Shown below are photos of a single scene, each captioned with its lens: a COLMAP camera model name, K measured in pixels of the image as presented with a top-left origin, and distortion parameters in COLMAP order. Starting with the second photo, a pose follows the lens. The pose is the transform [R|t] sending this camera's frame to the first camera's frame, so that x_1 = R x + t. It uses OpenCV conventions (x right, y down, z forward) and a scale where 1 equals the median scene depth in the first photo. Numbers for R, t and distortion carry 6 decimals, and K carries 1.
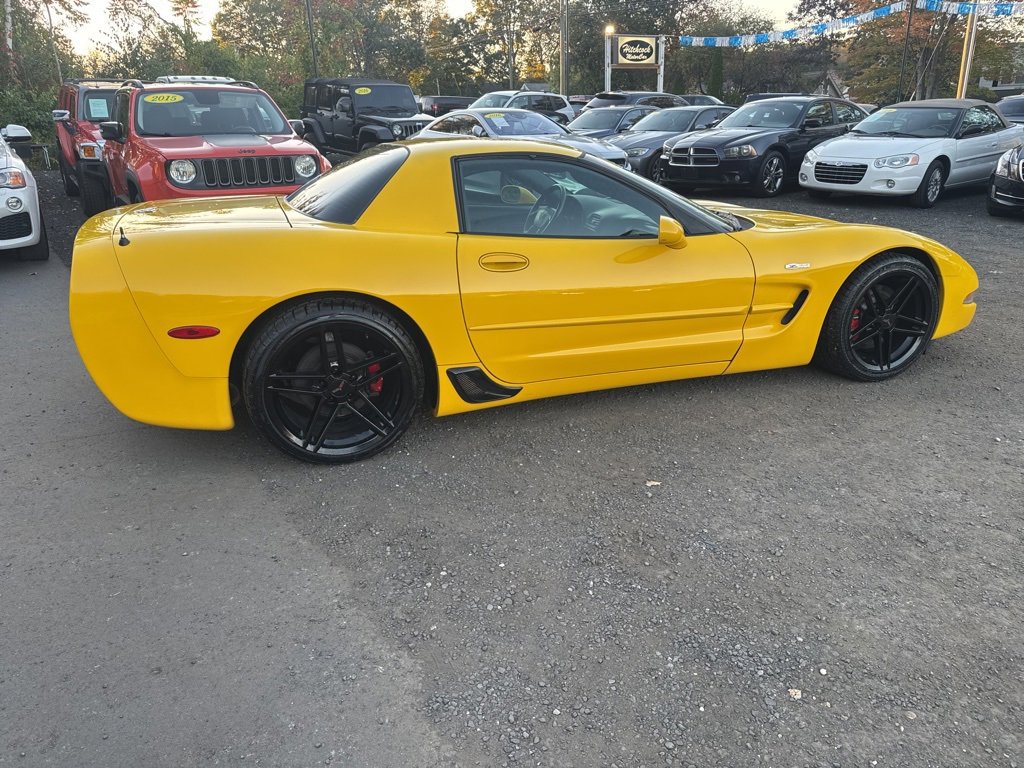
lens RADIAL K [[723.4, 0, 513.7], [0, 723.4, 379.4], [0, 0, 1]] dist [0.024273, -0.025622]
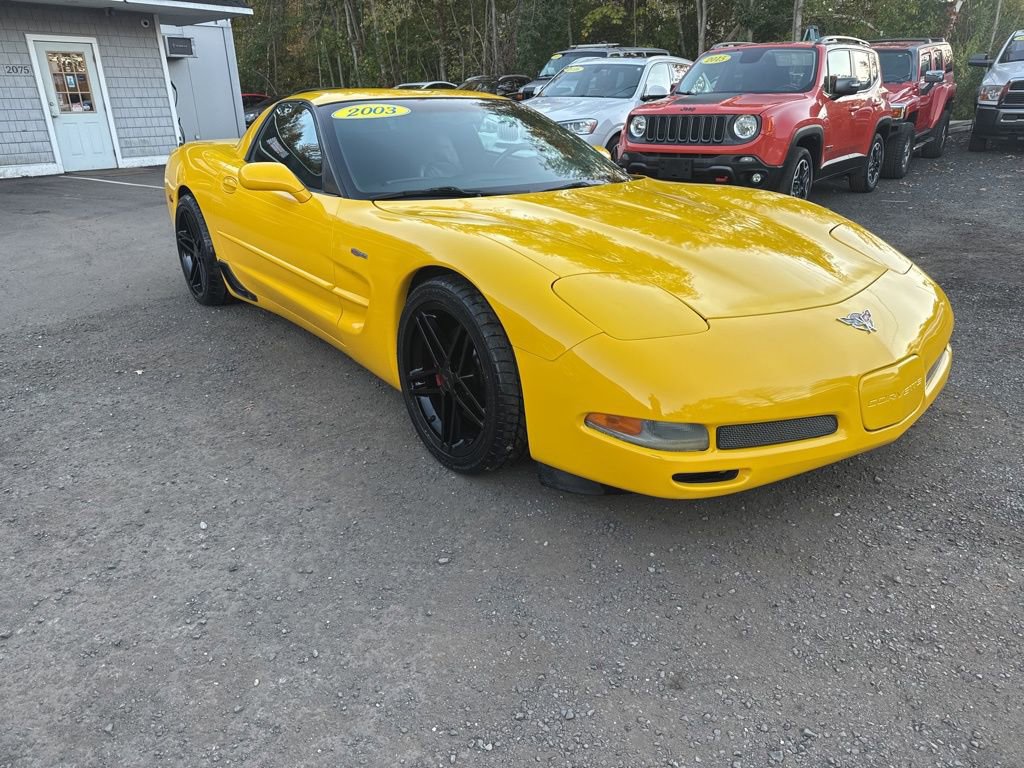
lens RADIAL K [[723.4, 0, 507.3], [0, 723.4, 382.9], [0, 0, 1]] dist [0.024273, -0.025622]
pose [[0.308939, 0.352302, -0.883425, 0.545427], [-0.311502, 0.915111, 0.256004, -0.127900], [0.898623, 0.196099, 0.392457, 0.396155]]
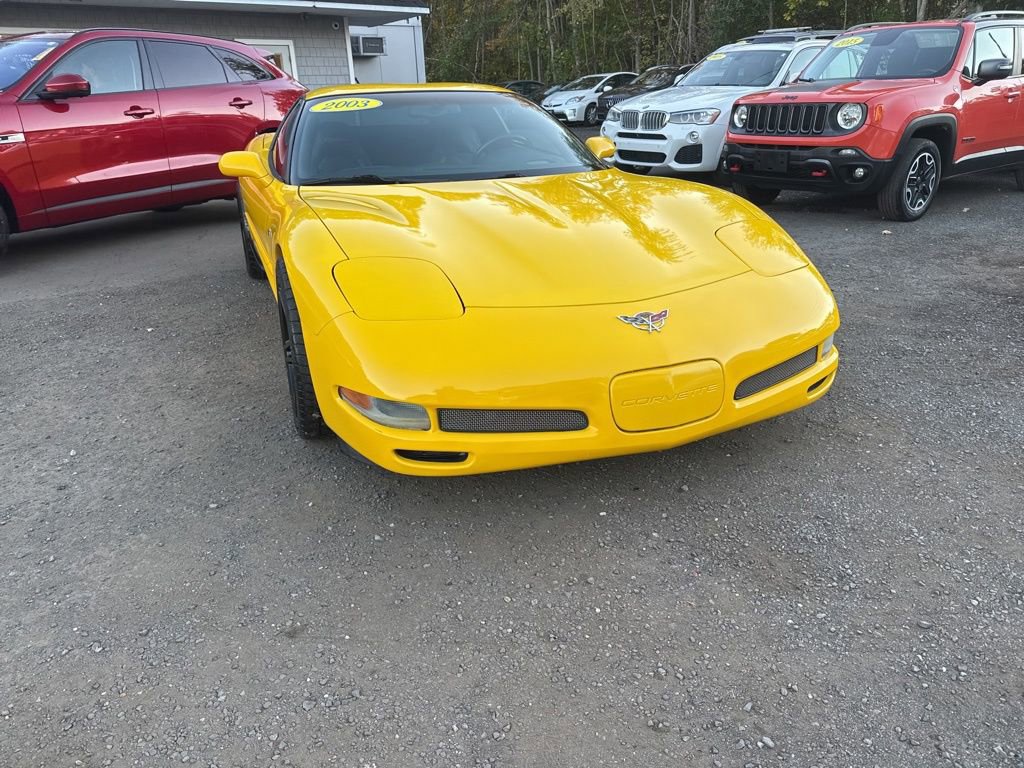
lens RADIAL K [[723.4, 0, 513.0], [0, 723.4, 382.4], [0, 0, 1]] dist [0.024273, -0.025622]
pose [[0.039705, 0.376852, -0.925422, 0.589888], [-0.311601, 0.884637, 0.346875, -0.179975], [0.949383, 0.274590, 0.152552, 0.548215]]
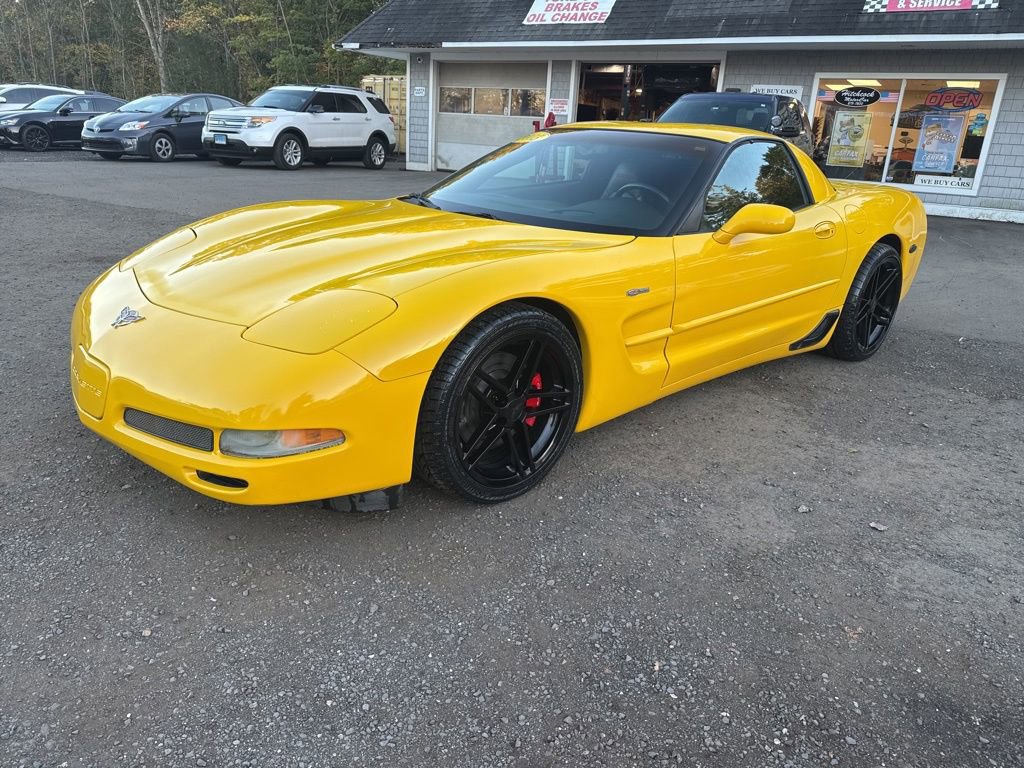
lens RADIAL K [[723.4, 0, 516.8], [0, 723.4, 386.6], [0, 0, 1]] dist [0.024273, -0.025622]
pose [[-0.914361, 0.105732, -0.390851, 0.291392], [-0.169383, 0.776894, 0.606420, -0.314354], [0.367768, 0.620690, -0.692452, 0.931946]]
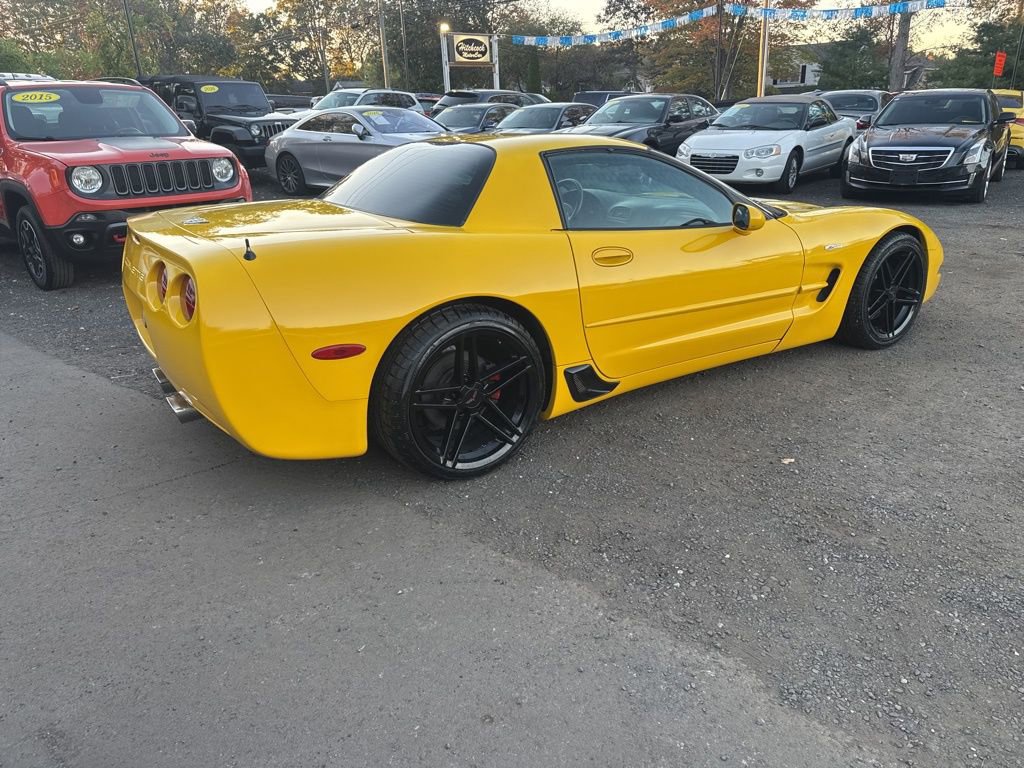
lens RADIAL K [[723.4, 0, 512.6], [0, 723.4, 378.8], [0, 0, 1]] dist [0.024273, -0.025622]
pose [[0.970717, -0.091356, 0.222176, -0.151486], [0.091103, 0.995776, 0.011406, -0.007639], [-0.222280, 0.009169, 0.974940, 0.024583]]
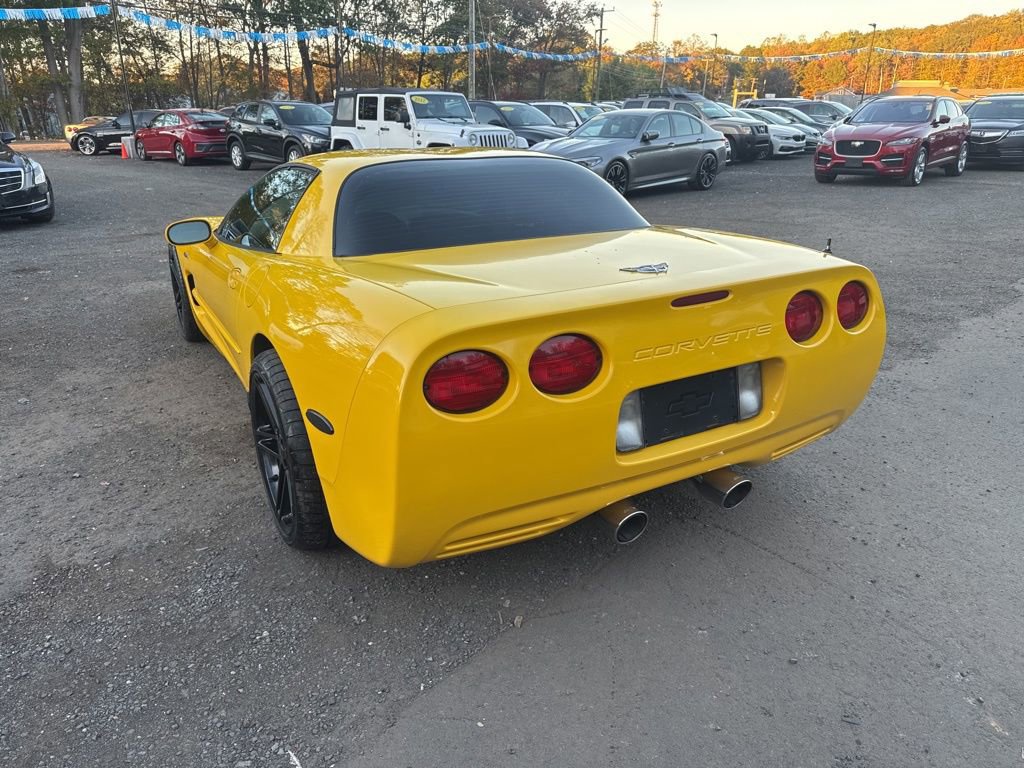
lens RADIAL K [[723.4, 0, 510.1], [0, 723.4, 385.8], [0, 0, 1]] dist [0.024273, -0.025622]
pose [[-0.180874, -0.328608, 0.926985, -0.486802], [0.336905, 0.864804, 0.372302, -0.185438], [-0.924002, 0.379645, -0.045711, 0.519966]]
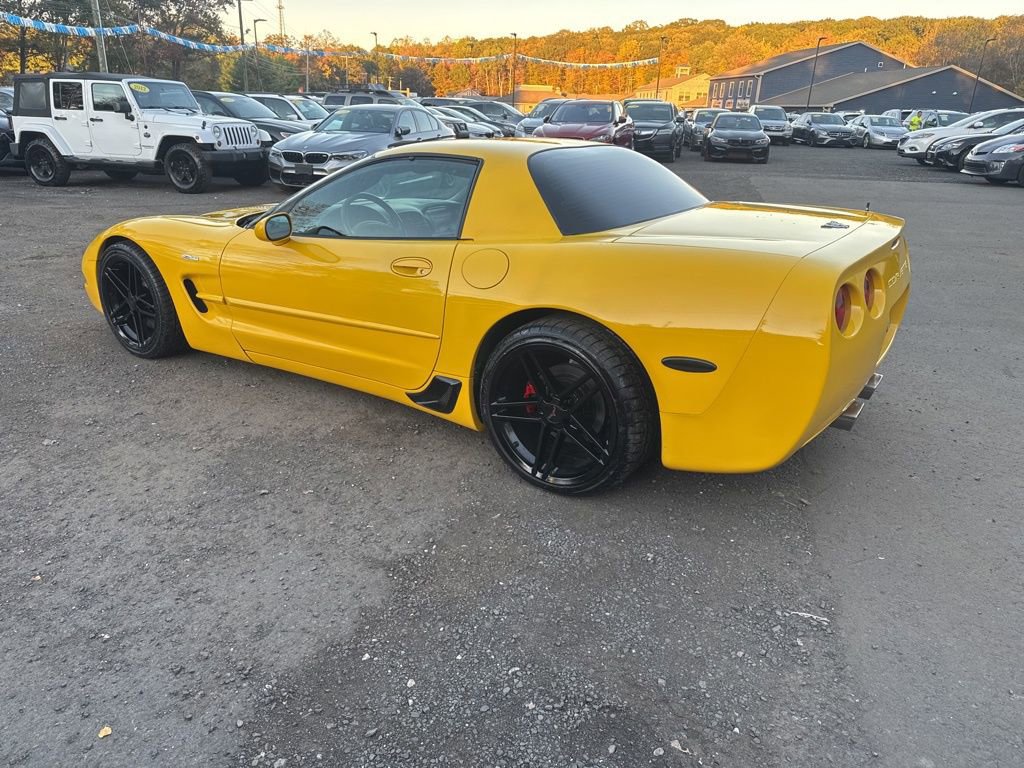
lens RADIAL K [[723.4, 0, 514.1], [0, 723.4, 381.4], [0, 0, 1]] dist [0.024273, -0.025622]
pose [[-0.603667, -0.270524, 0.749935, -0.426919], [0.262259, 0.820931, 0.507241, -0.271895], [-0.752865, 0.502882, -0.424622, 0.768808]]
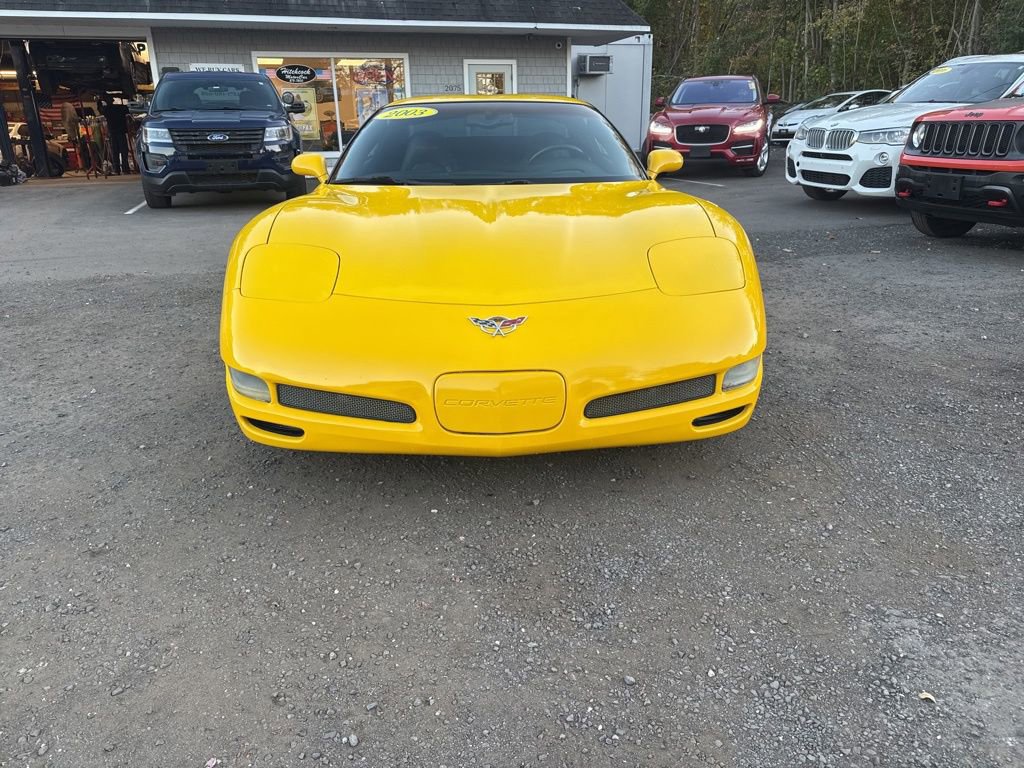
lens RADIAL K [[723.4, 0, 511.9], [0, 723.4, 382.3], [0, 0, 1]] dist [0.024273, -0.025622]
pose [[-0.294886, 0.339389, -0.893229, 0.576567], [-0.303436, 0.853151, 0.424335, -0.221094], [0.906074, 0.396168, -0.148599, 0.690572]]
